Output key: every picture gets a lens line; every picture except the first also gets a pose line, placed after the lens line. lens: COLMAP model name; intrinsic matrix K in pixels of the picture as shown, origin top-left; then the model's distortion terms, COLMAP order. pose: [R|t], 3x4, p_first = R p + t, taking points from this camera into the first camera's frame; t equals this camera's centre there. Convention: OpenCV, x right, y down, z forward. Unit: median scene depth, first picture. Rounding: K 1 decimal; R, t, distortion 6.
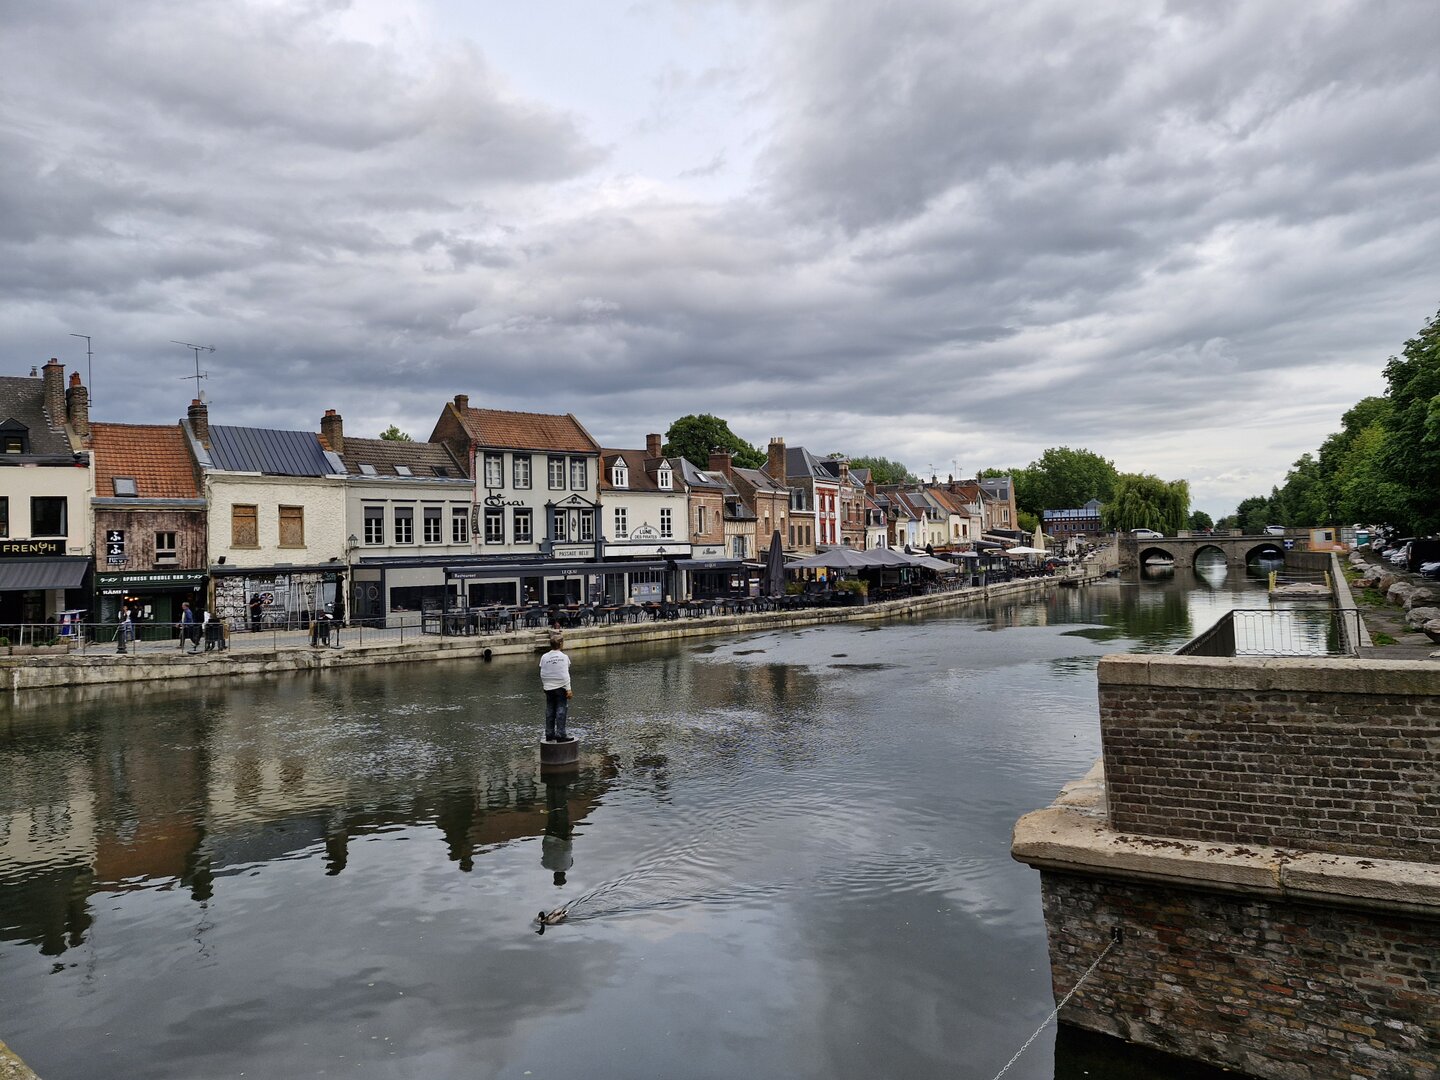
lens RADIAL K [[977.5, 0, 722.2], [0, 977.5, 527.3], [0, 0, 1]] dist [0.117828, -0.123741]
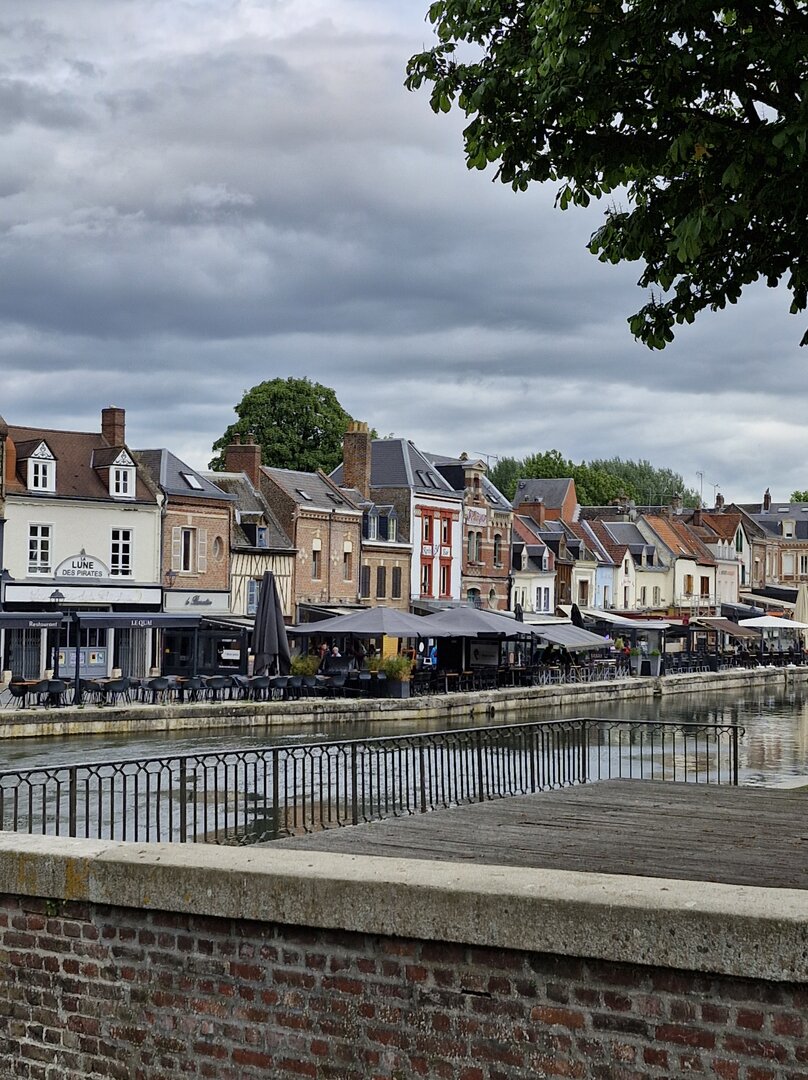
lens RADIAL K [[1616.8, 0, 404.0], [0, 1616.8, 540.0], [0, 0, 1]] dist [0.026458, 0.162635]
pose [[0.998986, 0.041993, -0.016262, 0.138843], [-0.042238, 0.998994, -0.015044, -0.004367], [0.015614, 0.015716, 0.999755, -0.025296]]
